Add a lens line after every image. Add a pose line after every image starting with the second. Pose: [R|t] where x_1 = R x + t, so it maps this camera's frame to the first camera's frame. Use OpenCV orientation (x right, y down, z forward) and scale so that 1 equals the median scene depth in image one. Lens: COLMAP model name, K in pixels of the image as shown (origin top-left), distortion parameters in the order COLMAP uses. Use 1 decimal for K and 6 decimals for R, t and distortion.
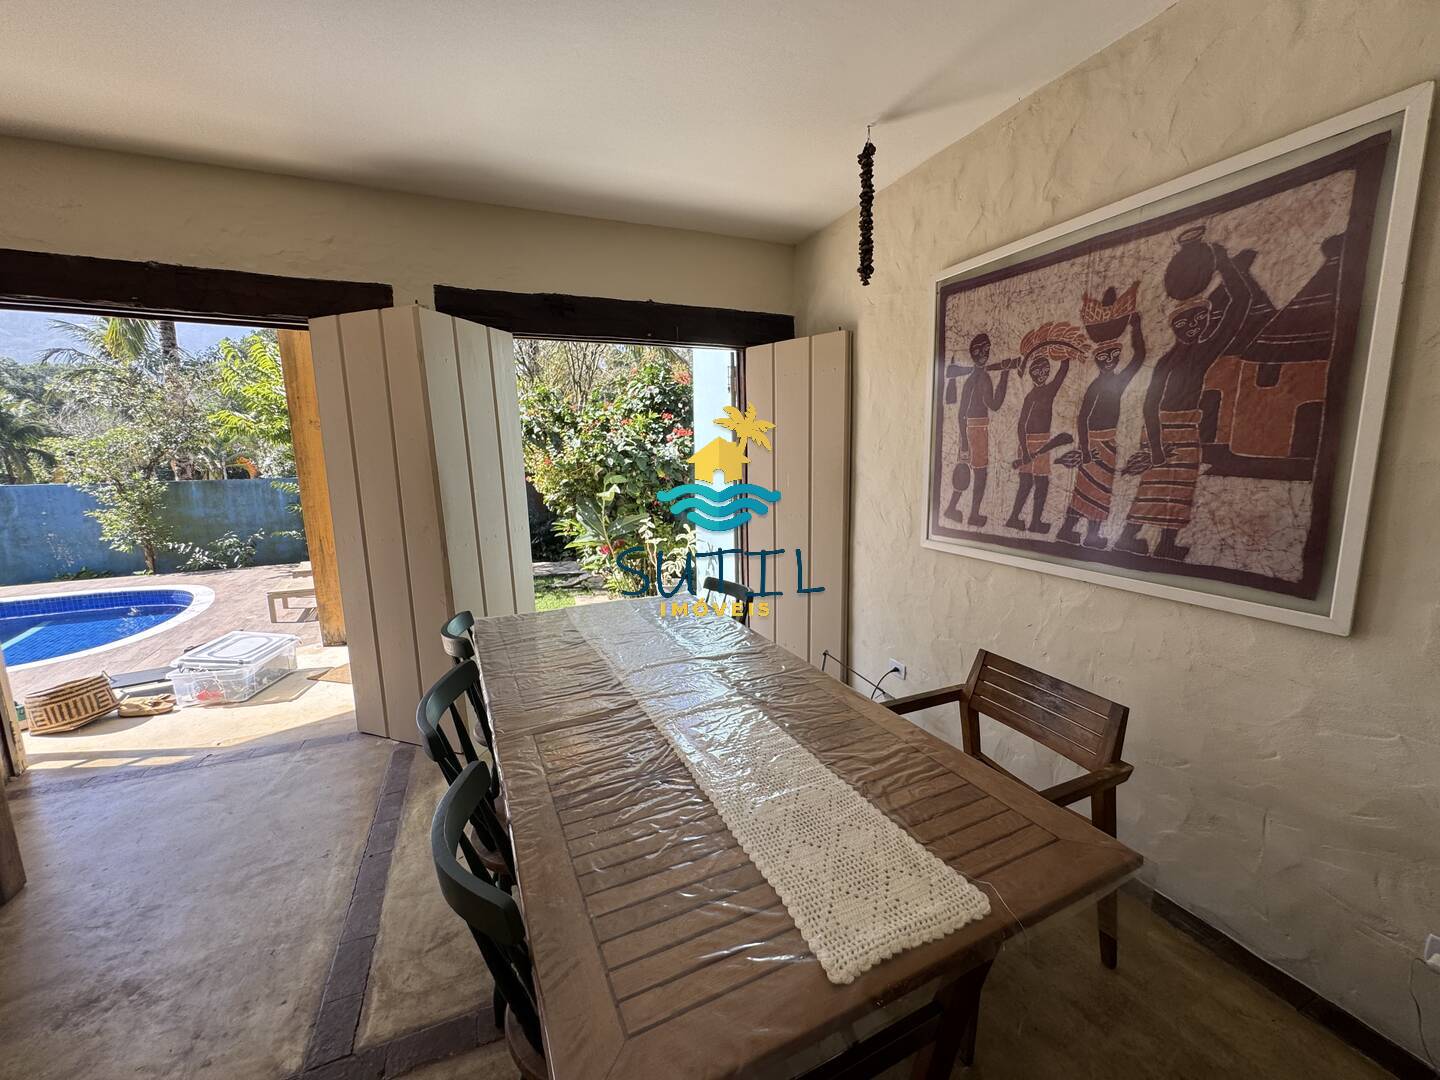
lens RADIAL K [[577.0, 0, 717.3], [0, 577.0, 542.2], [0, 0, 1]] dist [-0.008949, 0.001431]
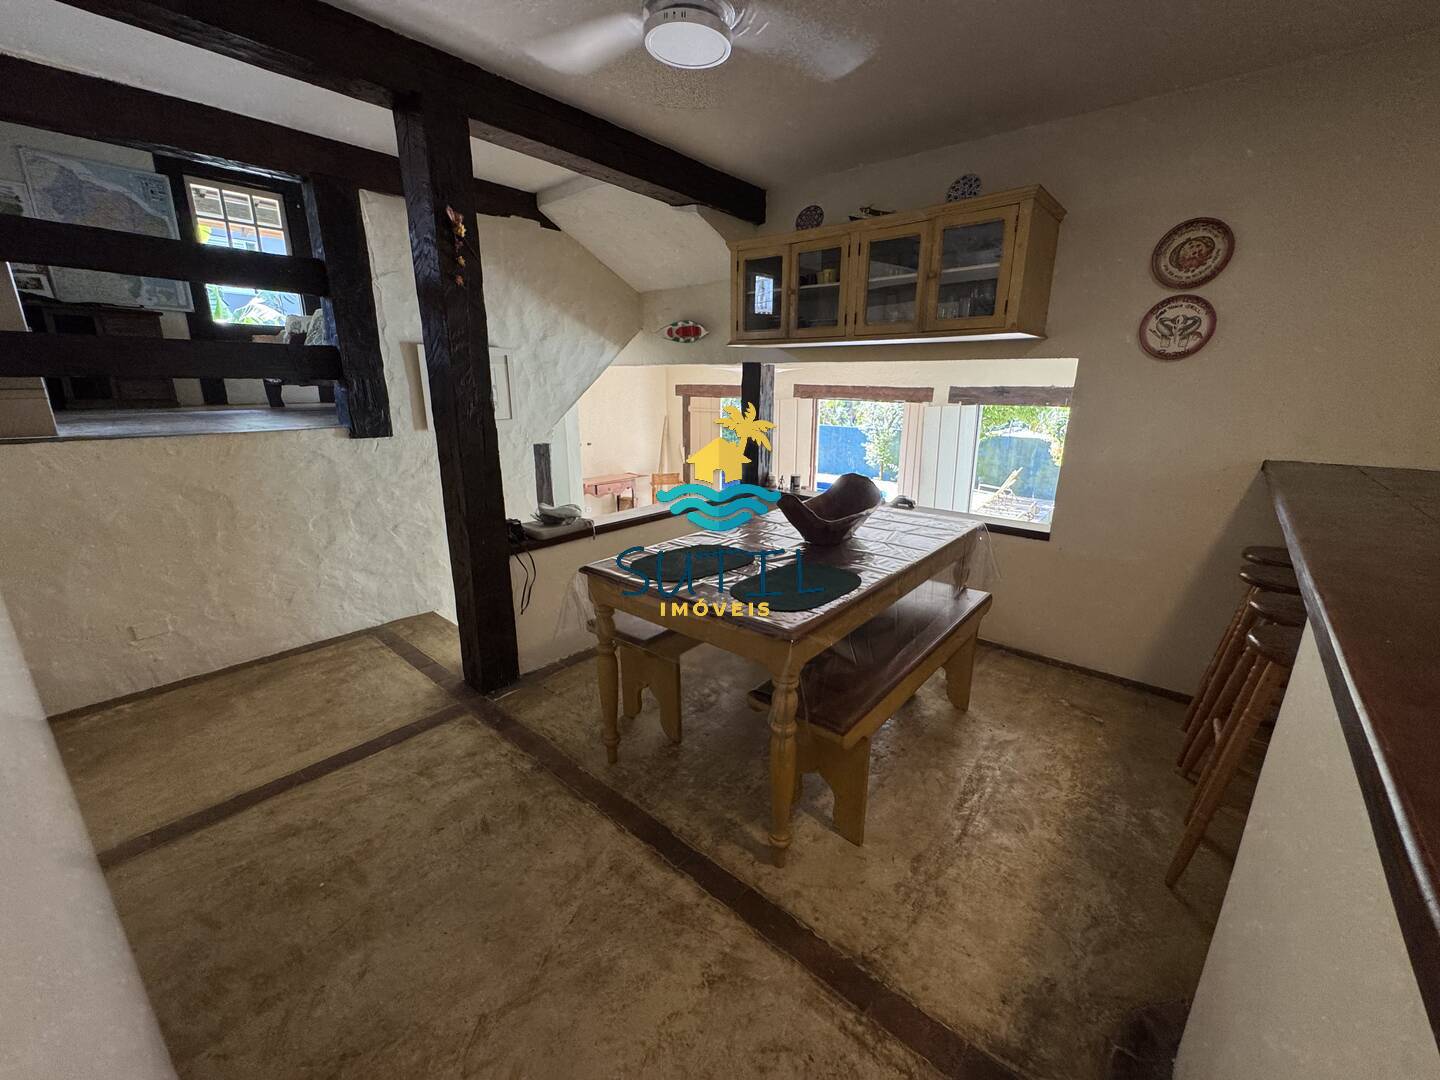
lens RADIAL K [[577.0, 0, 720.4], [0, 577.0, 537.8], [0, 0, 1]] dist [-0.008949, 0.001431]
pose [[0.442017, 0.253914, -0.860319, 1.327411], [-0.157850, 0.966151, 0.204048, -0.178630], [0.883009, 0.045609, 0.467136, -0.962338]]
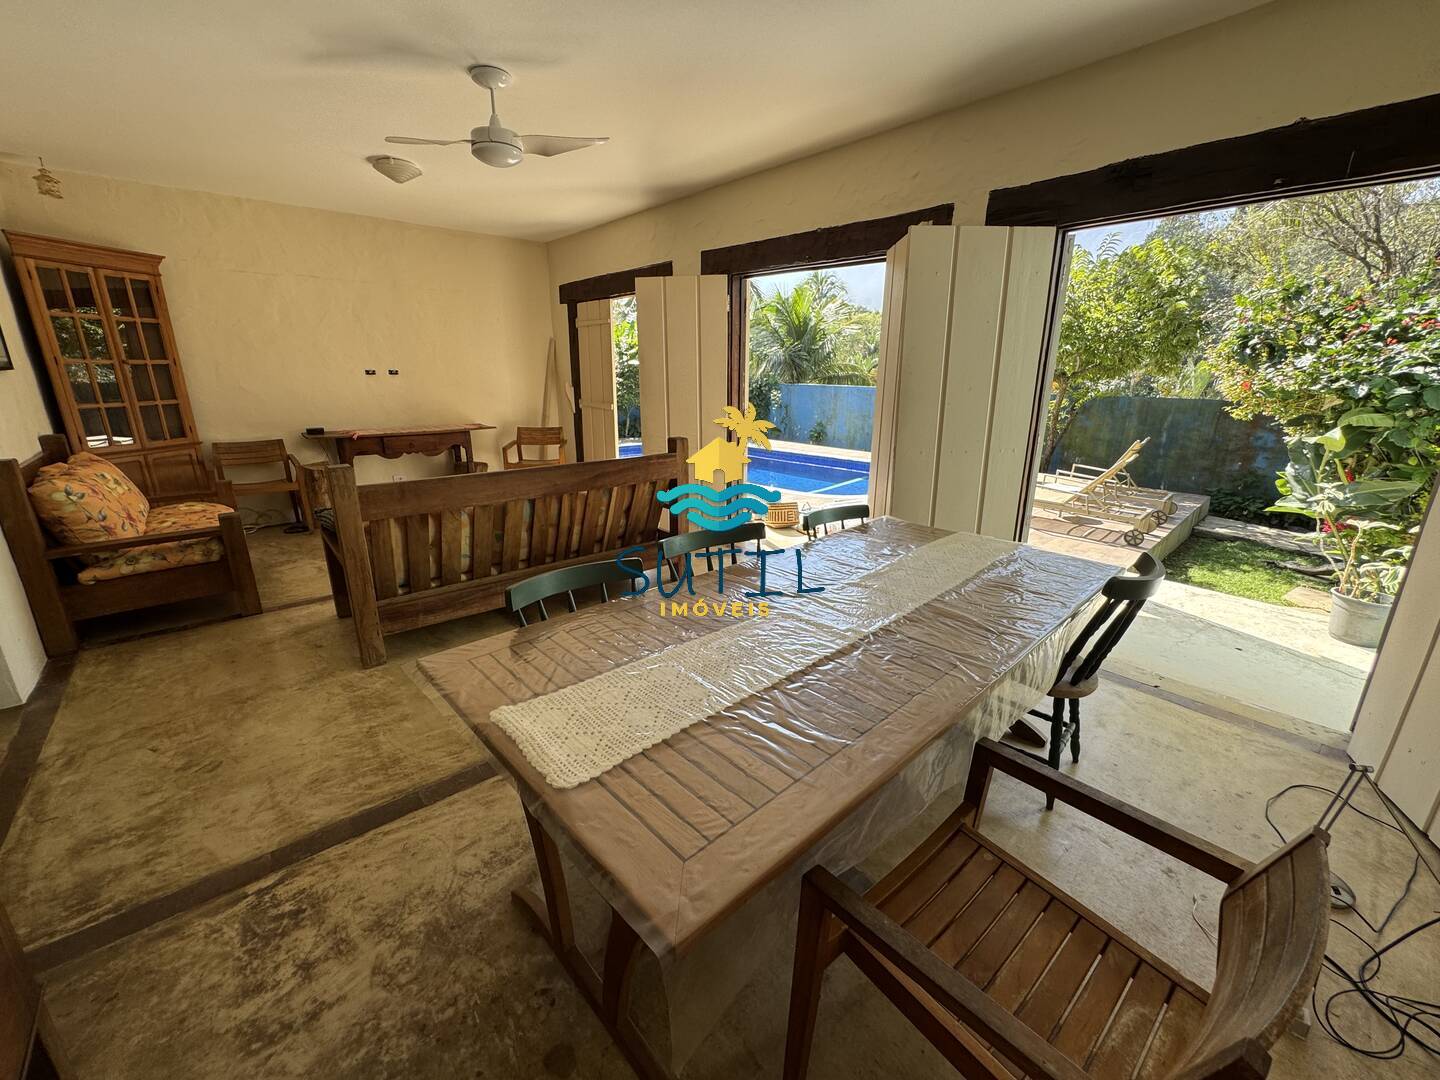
lens RADIAL K [[577.0, 0, 721.7], [0, 577.0, 539.6], [0, 0, 1]] dist [-0.008949, 0.001431]
pose [[0.309015, 0.286235, -0.906961, 0.435580], [-0.167119, 0.955139, 0.244500, -0.037605], [0.936259, 0.076017, 0.342988, 0.270556]]
